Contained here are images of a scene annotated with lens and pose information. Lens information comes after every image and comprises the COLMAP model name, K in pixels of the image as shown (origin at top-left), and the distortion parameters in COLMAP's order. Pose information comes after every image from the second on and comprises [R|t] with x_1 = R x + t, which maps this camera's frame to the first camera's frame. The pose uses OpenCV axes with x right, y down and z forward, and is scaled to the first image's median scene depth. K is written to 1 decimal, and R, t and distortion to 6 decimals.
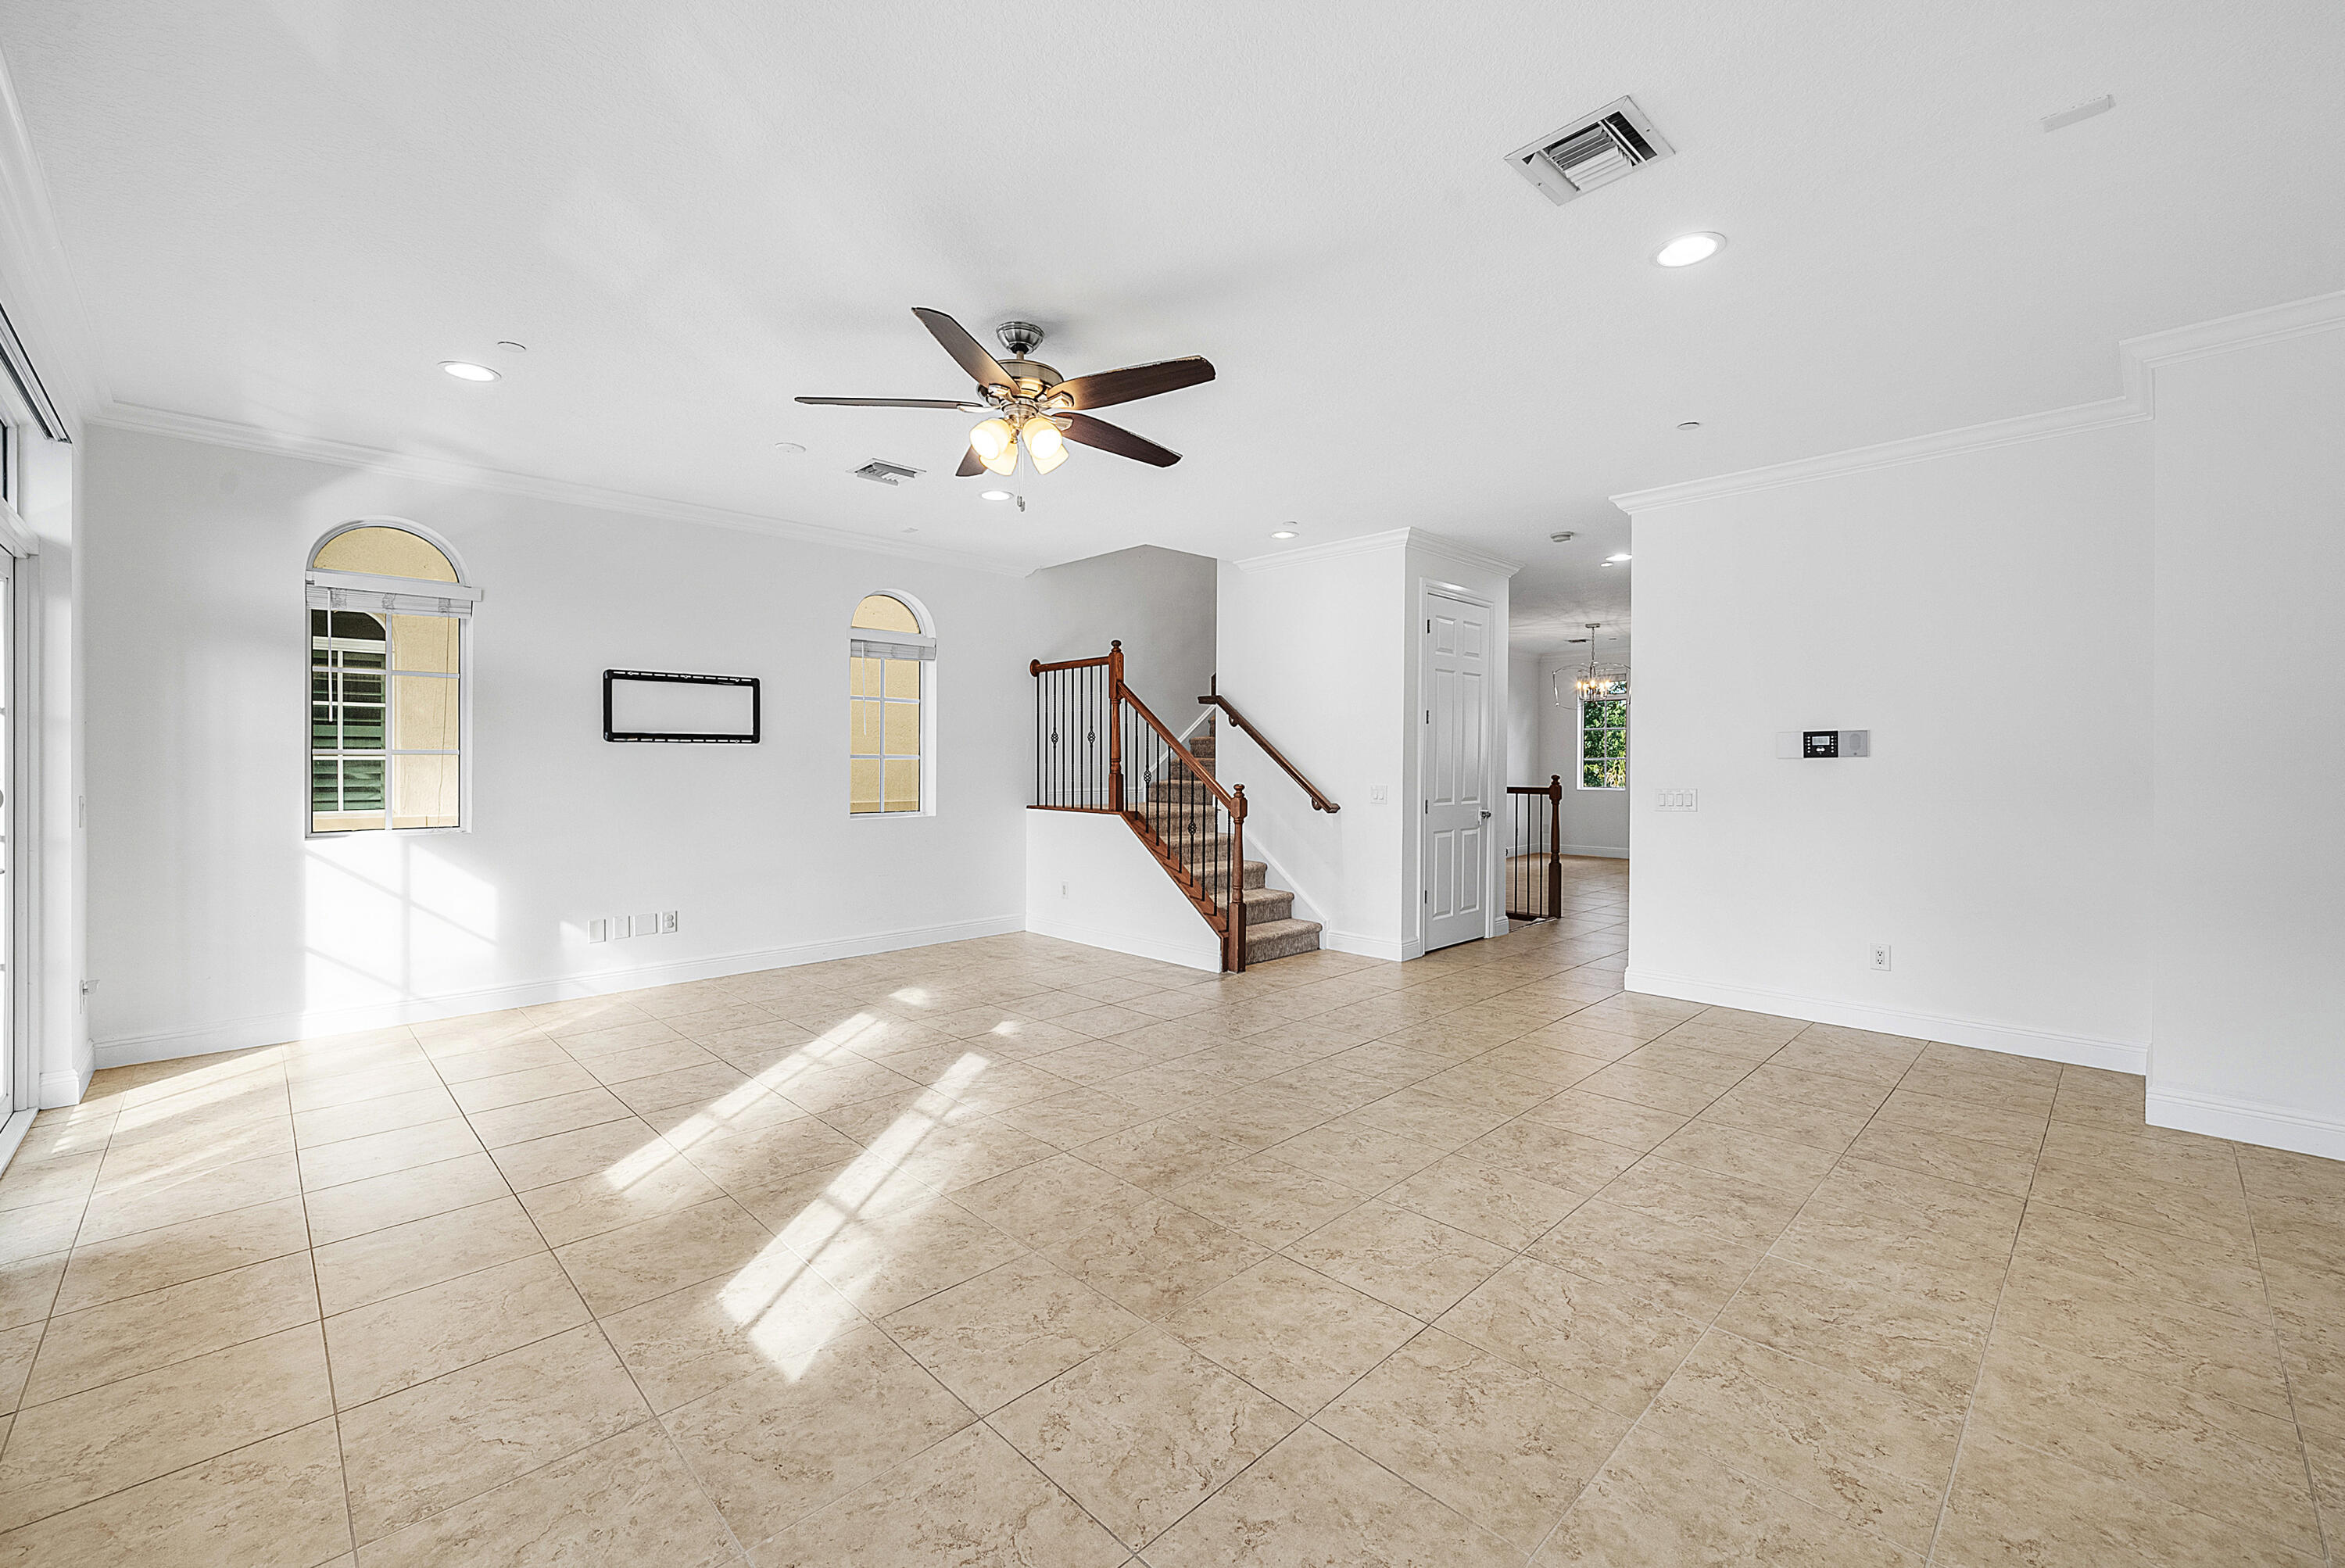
lens RADIAL K [[965.0, 0, 1171.5], [0, 965.0, 780.8], [0, 0, 1]] dist [-0.001016, 0.000141]
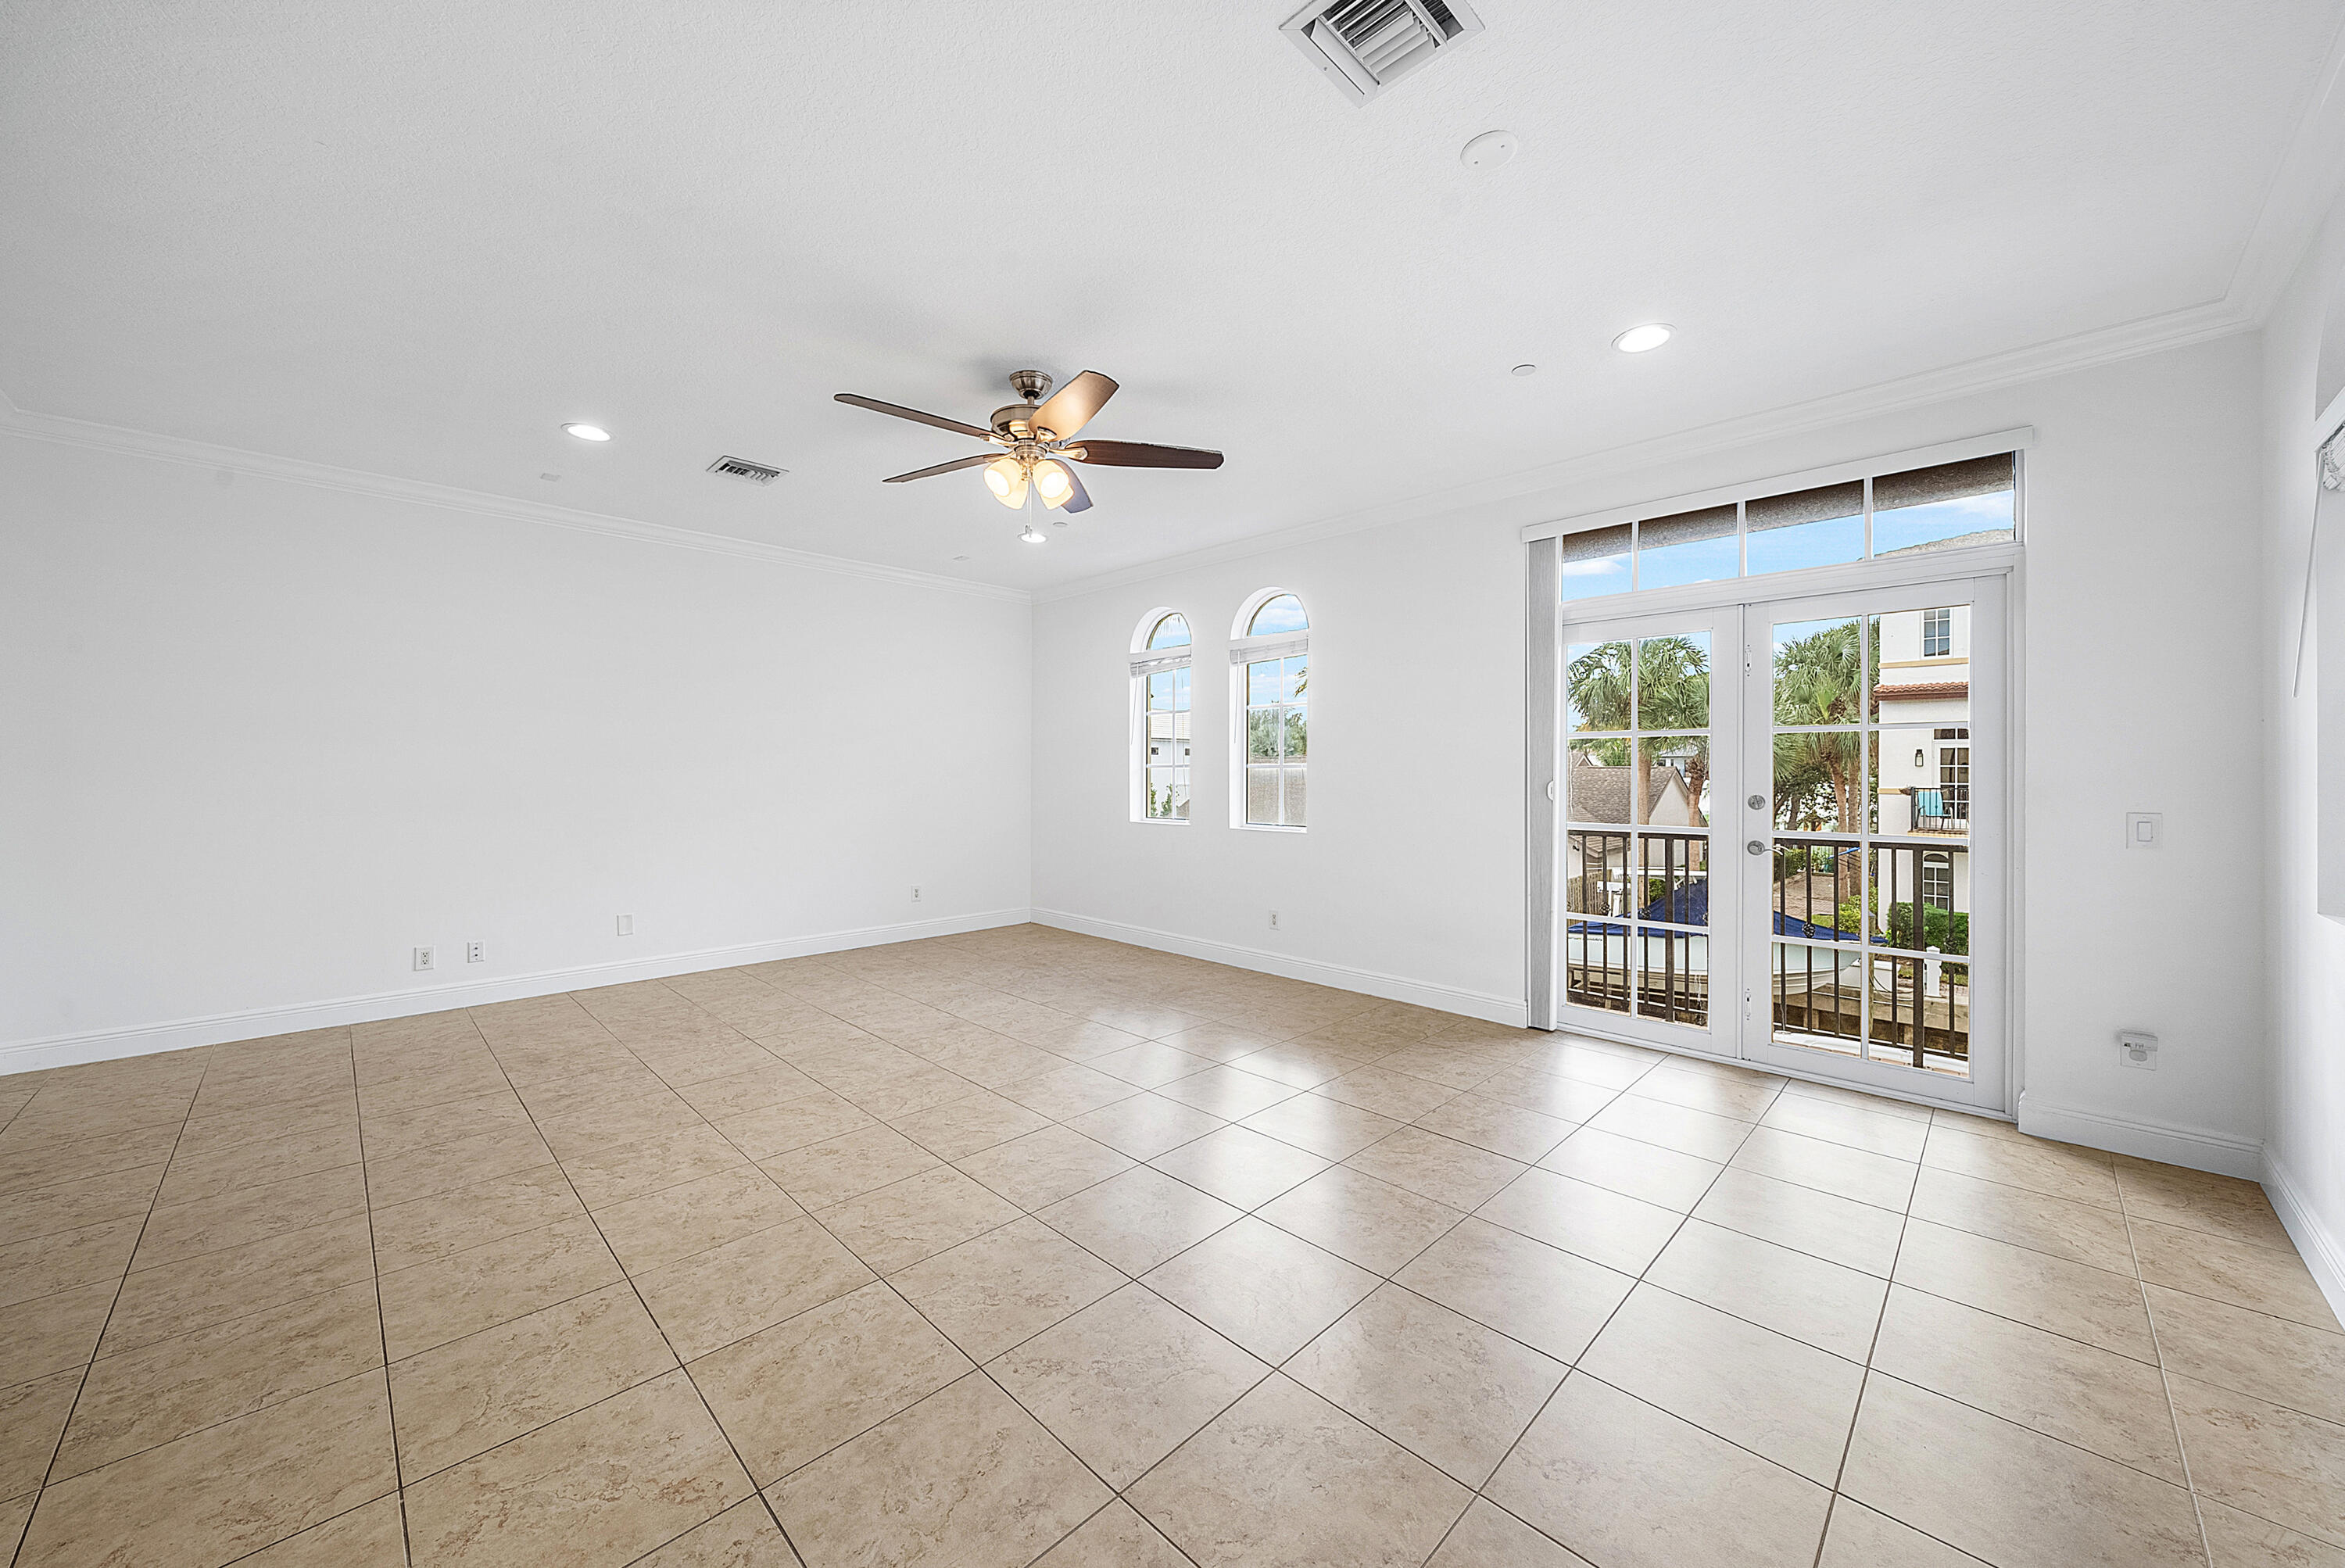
lens RADIAL K [[843.3, 0, 1152.1], [0, 843.3, 775.1], [0, 0, 1]] dist [-0.001988, -0.000338]
pose [[-1.000000, -0.000586, 0.000305, -0.173087], [-0.000579, 0.999739, 0.022850, -0.019813], [-0.000318, 0.022850, -0.999739, 1.125442]]
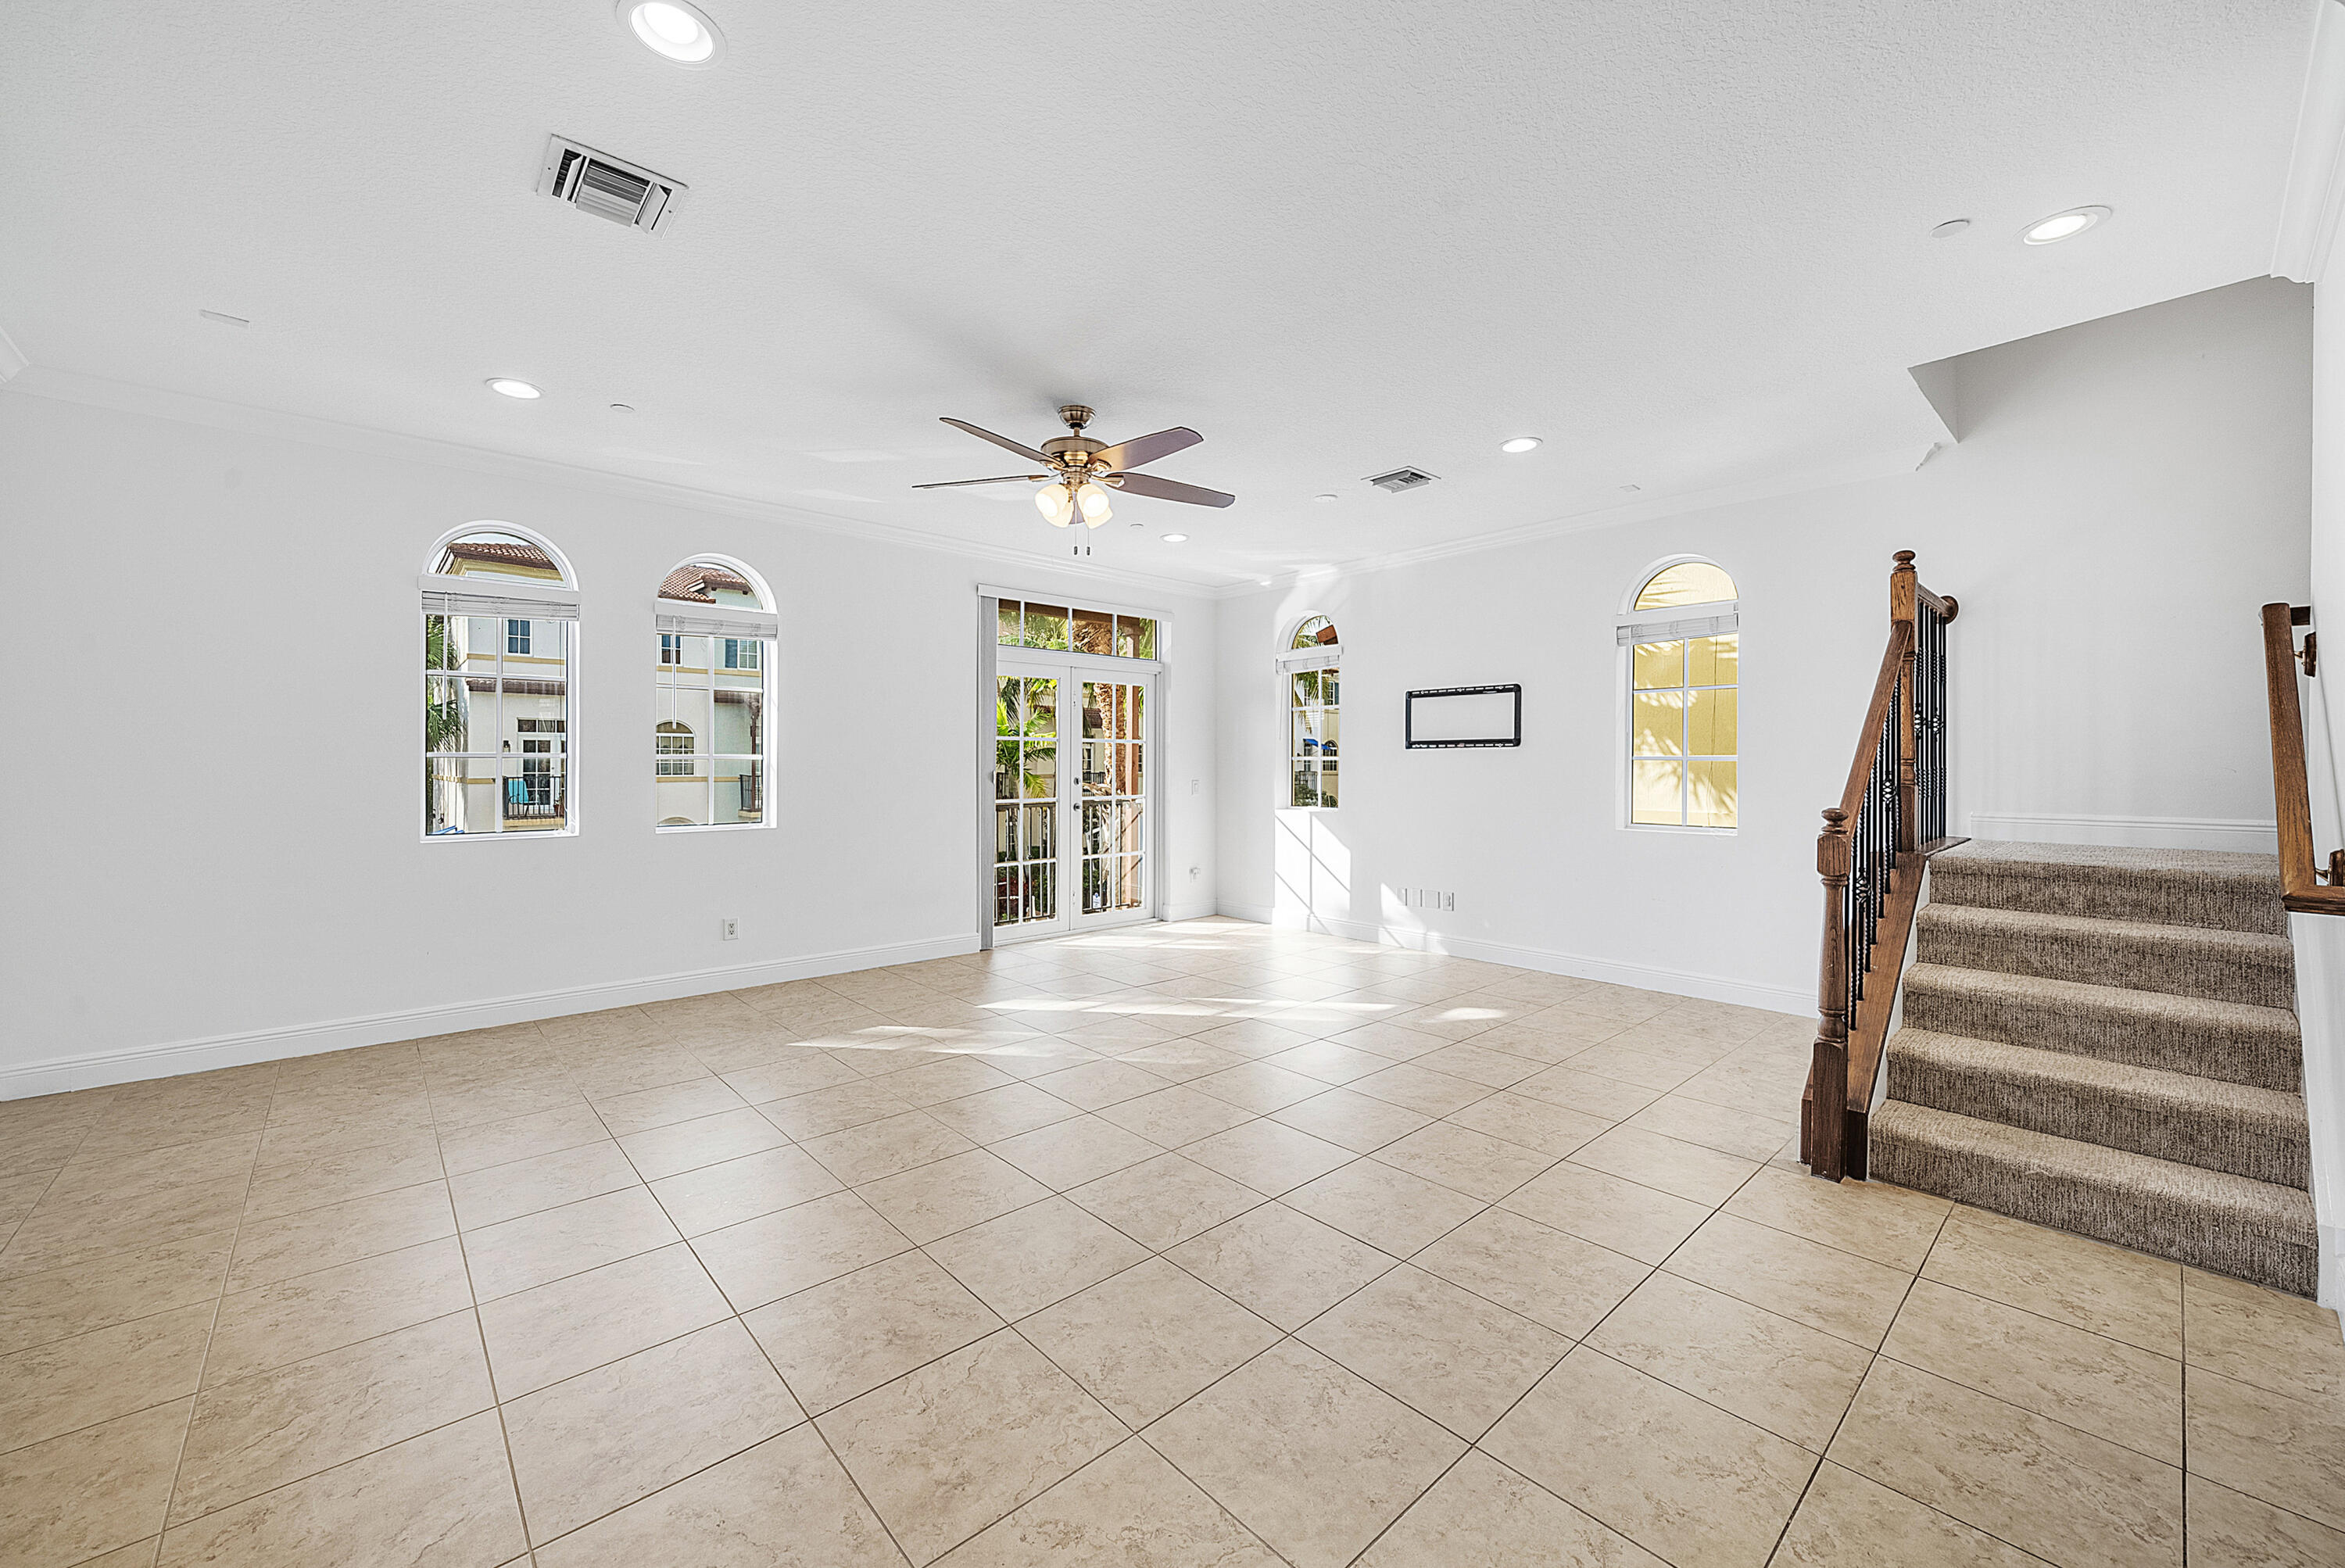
lens RADIAL K [[918.5, 0, 1172.3], [0, 918.5, 767.3], [0, 0, 1]] dist [-0.002603, -0.000190]
pose [[-0.046443, 0.003695, -0.998914, 0.572890], [-0.022476, 0.999736, 0.004743, -0.013030], [0.998668, 0.022672, -0.046348, 0.678057]]
